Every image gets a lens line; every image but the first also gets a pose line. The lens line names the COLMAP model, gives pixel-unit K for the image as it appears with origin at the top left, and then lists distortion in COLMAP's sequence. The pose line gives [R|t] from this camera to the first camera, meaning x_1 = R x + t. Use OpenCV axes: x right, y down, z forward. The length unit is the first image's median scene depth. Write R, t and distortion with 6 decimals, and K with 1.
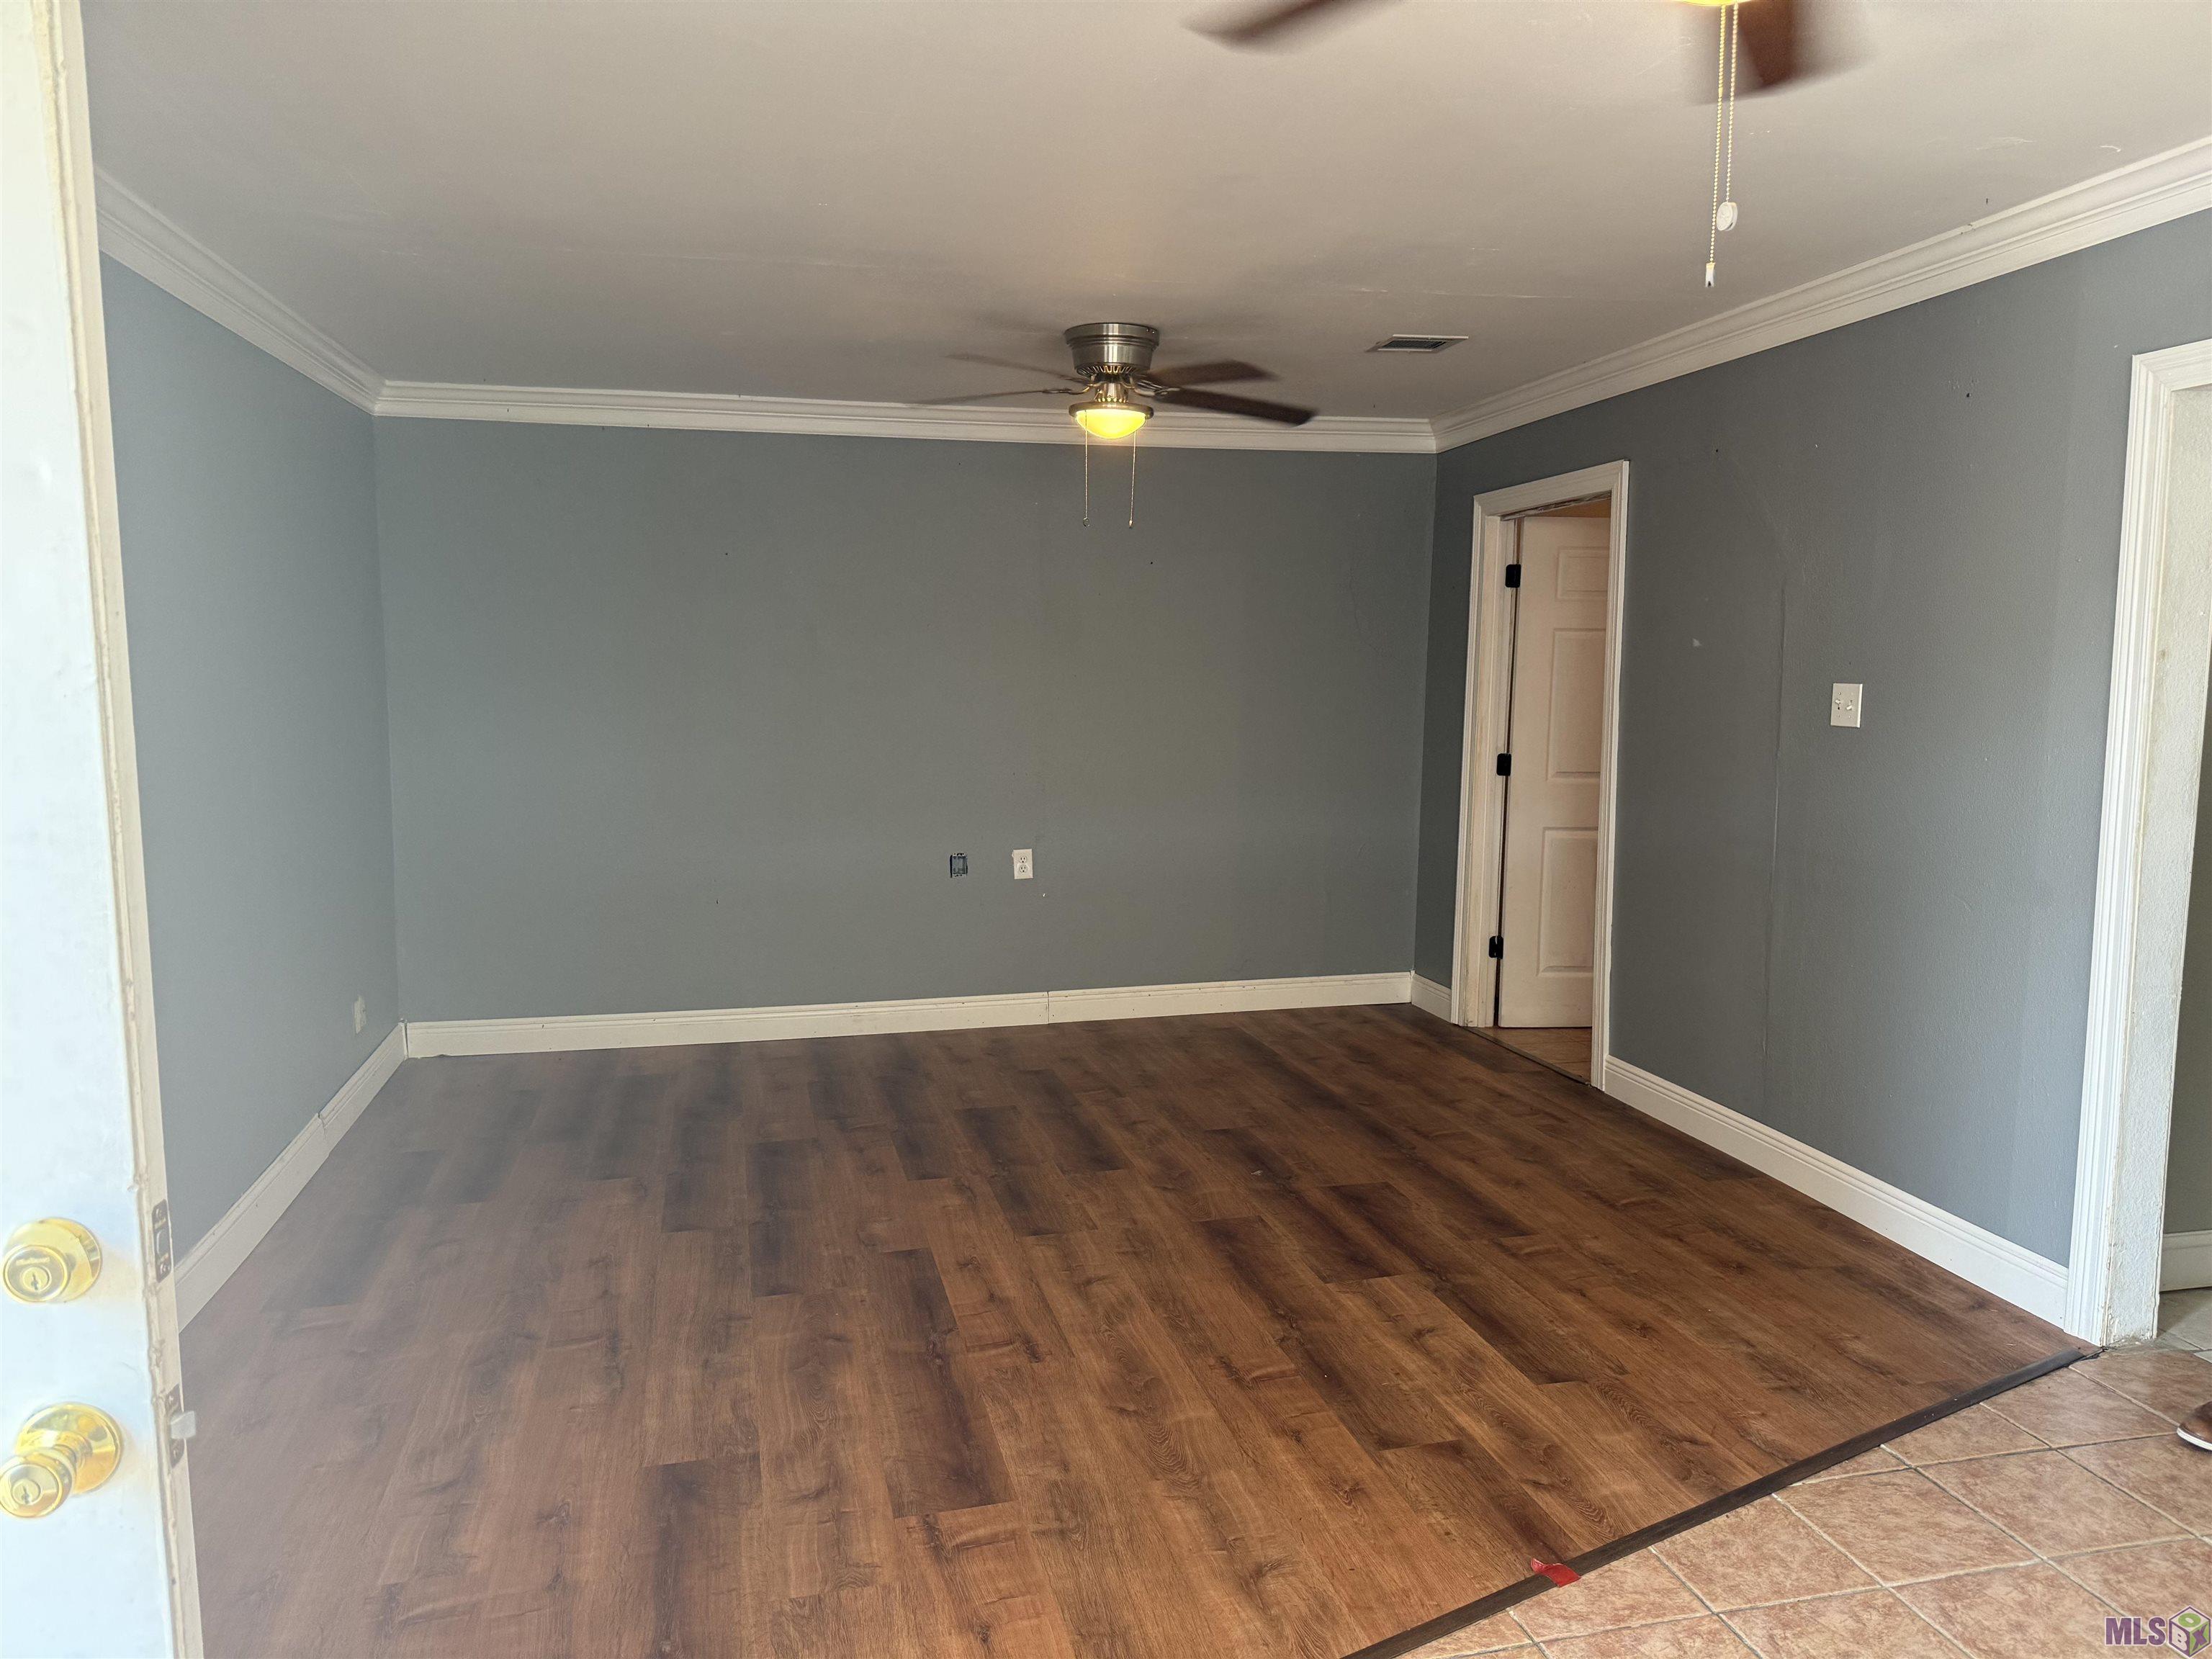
lens RADIAL K [[1573.7, 0, 1123.8], [0, 1573.7, 843.9], [0, 0, 1]] dist [0.075637, -0.067789]
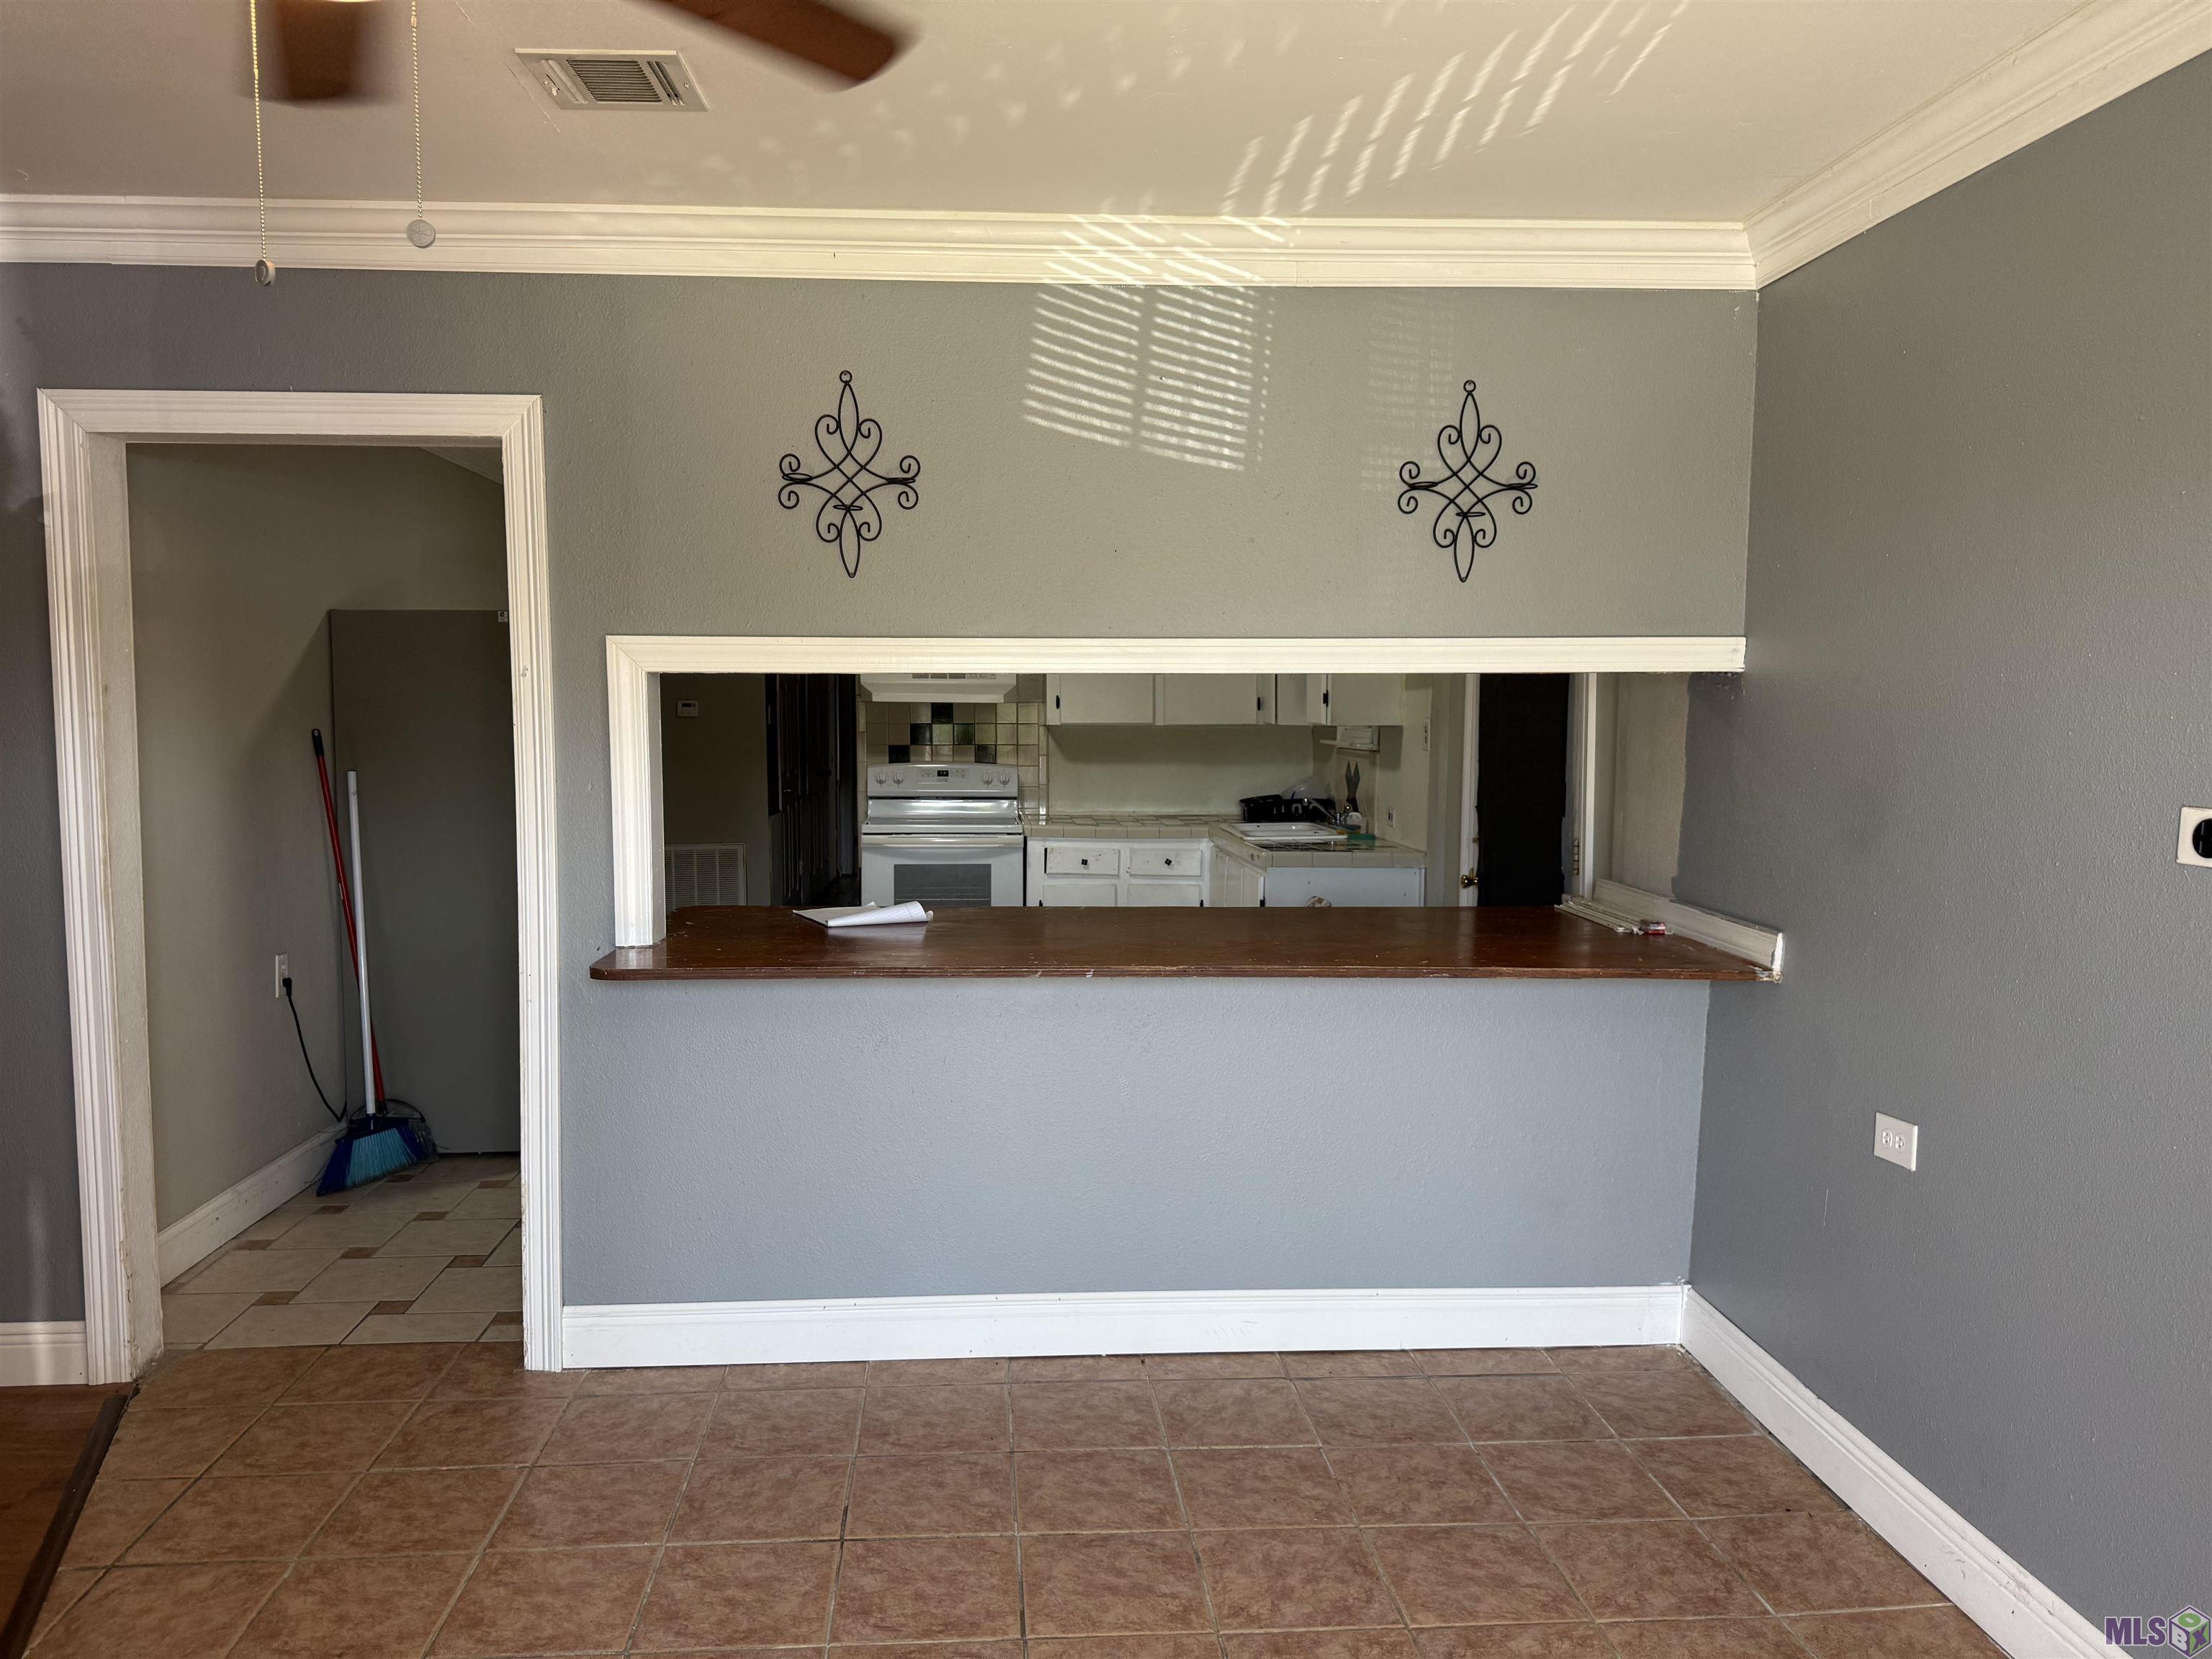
lens RADIAL K [[1573.7, 0, 1109.3], [0, 1573.7, 813.1], [0, 0, 1]] dist [0.075637, -0.067789]
pose [[0.177712, -0.083818, 0.980507, -0.239829], [0.123067, 0.990437, 0.062362, -0.024300], [-0.976357, 0.109585, 0.186328, 0.190117]]
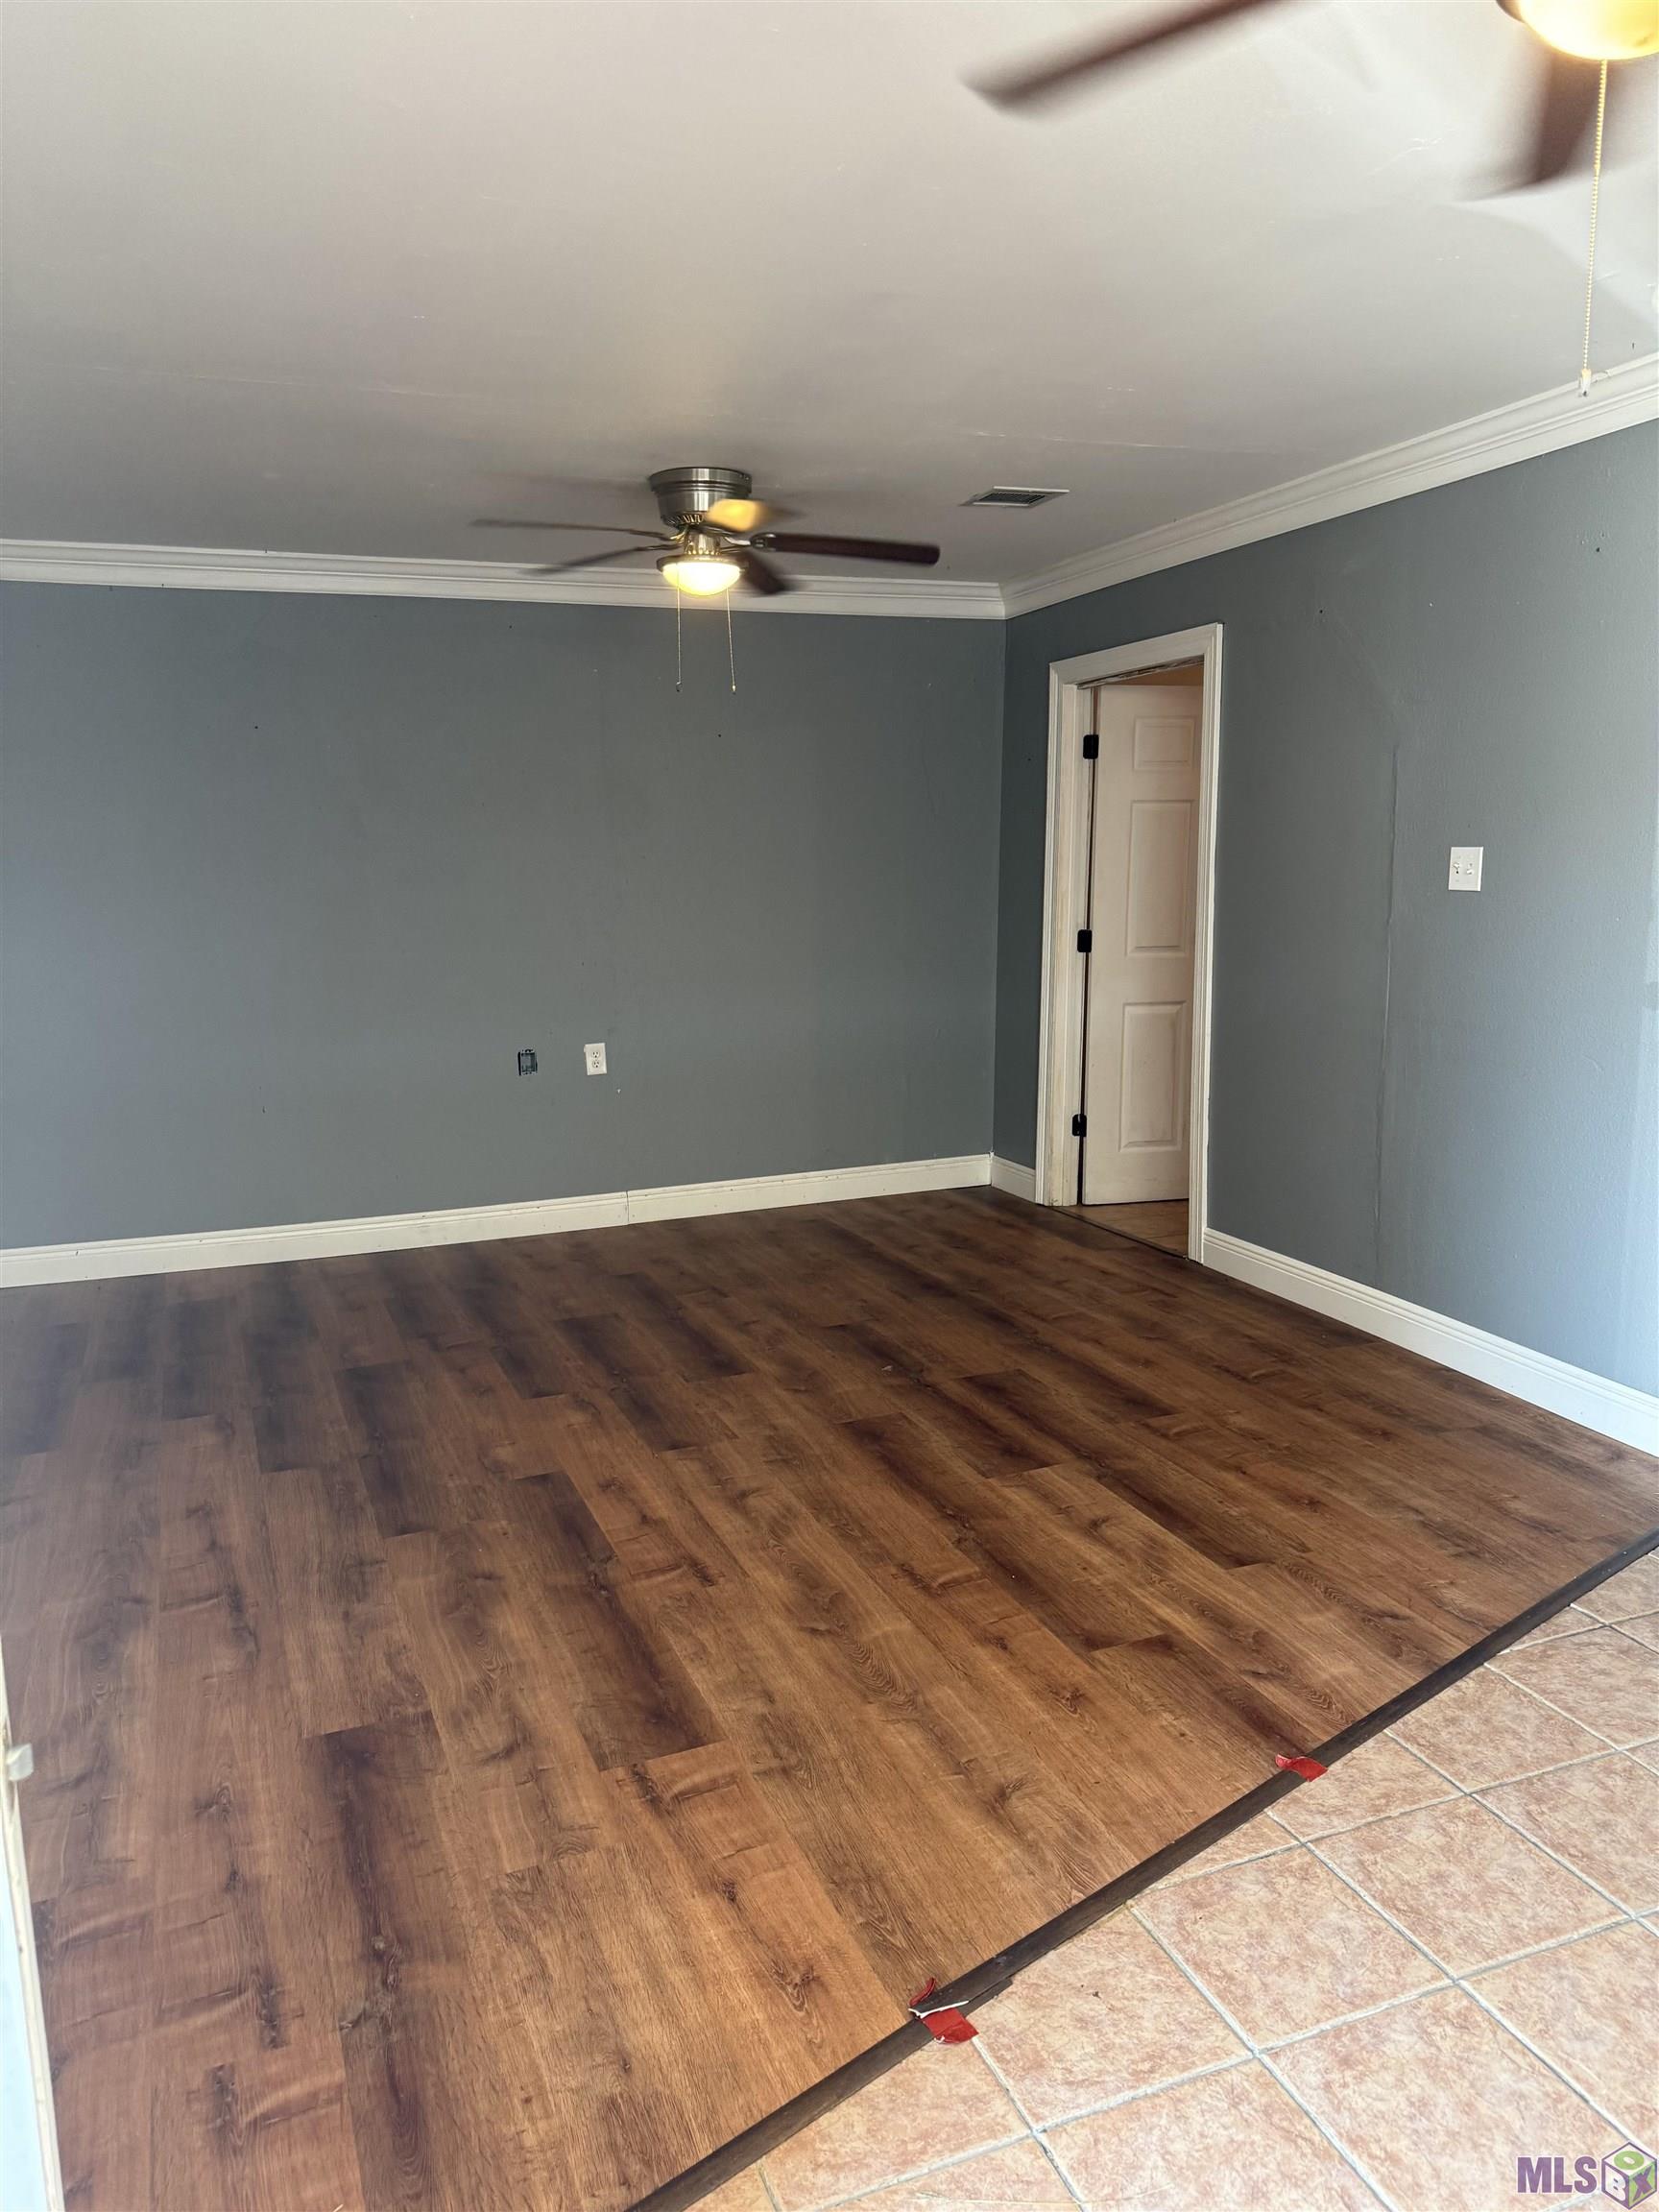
lens RADIAL K [[1573.7, 0, 827.8], [0, 1573.7, 1119.5], [0, 0, 1]] dist [0.075637, -0.067789]
pose [[0.991182, -0.040381, 0.126204, -0.092515], [0.033352, 0.997799, 0.057317, -0.001132], [-0.128240, -0.052602, 0.990347, 0.073578]]
